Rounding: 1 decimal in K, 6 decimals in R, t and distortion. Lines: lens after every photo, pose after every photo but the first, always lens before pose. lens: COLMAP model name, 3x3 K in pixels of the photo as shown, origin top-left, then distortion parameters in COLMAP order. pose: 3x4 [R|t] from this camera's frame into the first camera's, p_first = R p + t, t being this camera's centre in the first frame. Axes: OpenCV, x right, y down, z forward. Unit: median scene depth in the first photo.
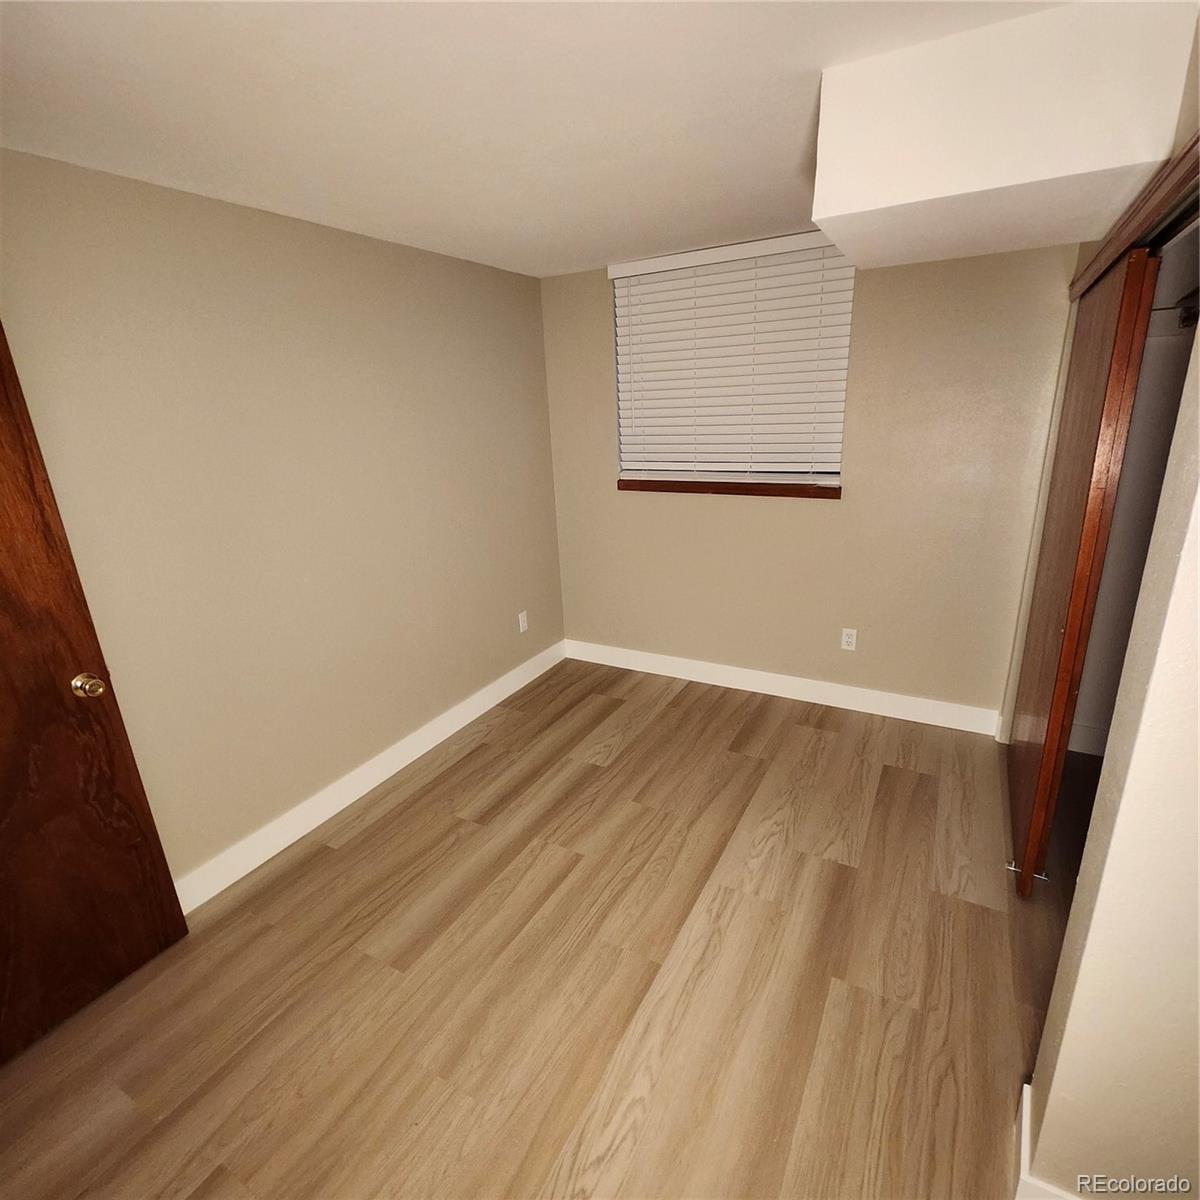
lens RADIAL K [[628.5, 0, 602.6], [0, 628.5, 605.7], [0, 0, 1]] dist [0.003806, 0.000703]
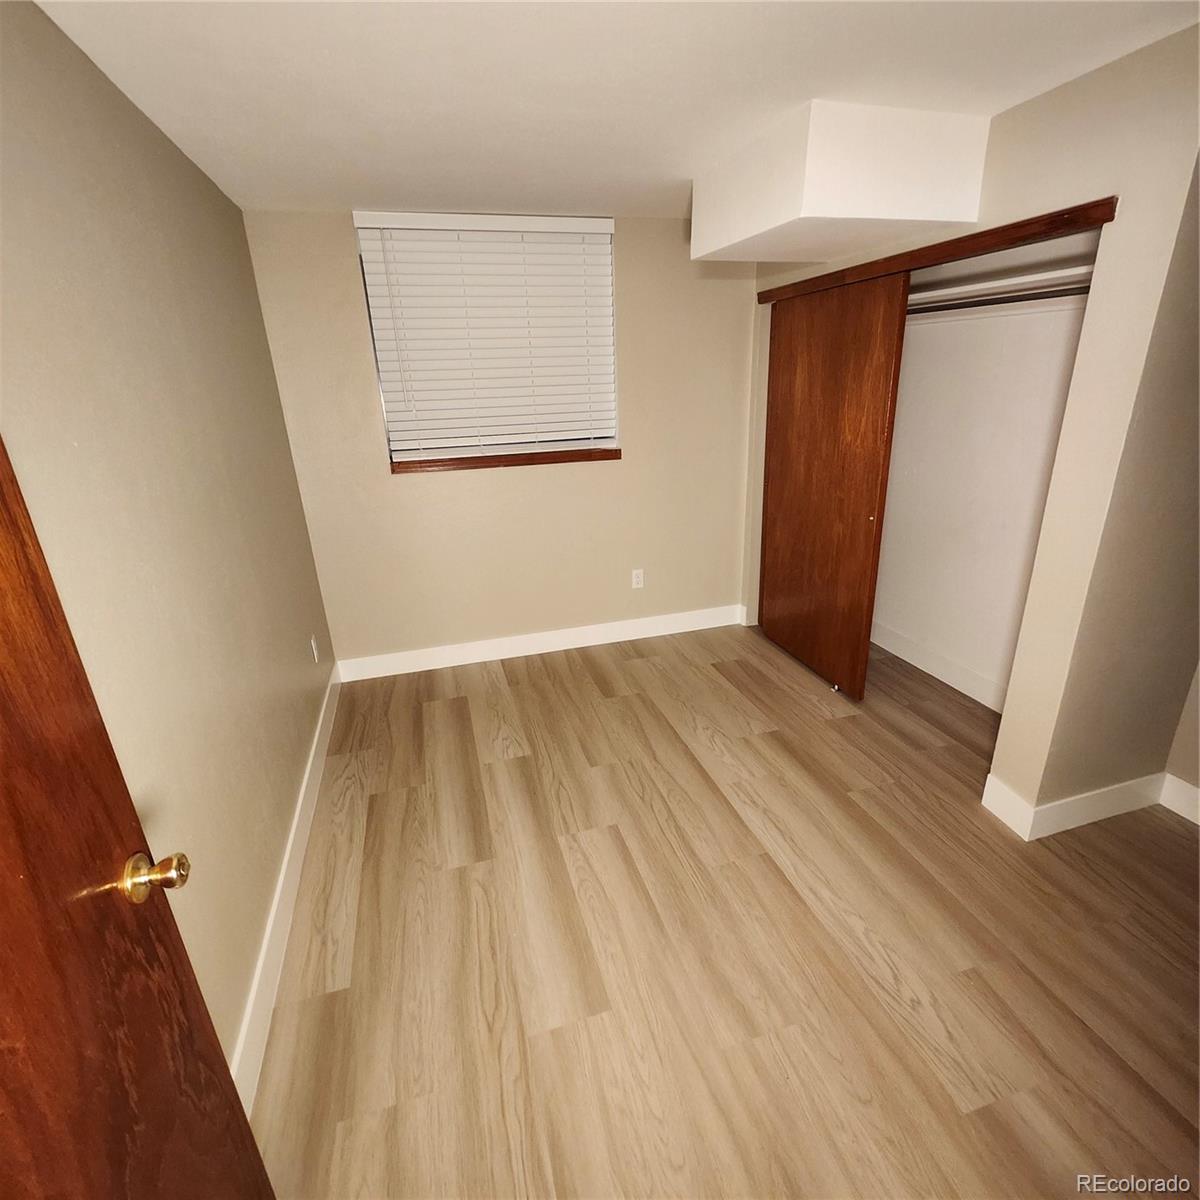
lens RADIAL K [[628.5, 0, 602.6], [0, 628.5, 605.7], [0, 0, 1]] dist [0.003806, 0.000703]
pose [[0.697656, -0.229775, 0.678586, -0.560802], [0.223141, 0.969751, 0.098954, -0.034989], [-0.680797, 0.082385, 0.727825, 0.232541]]
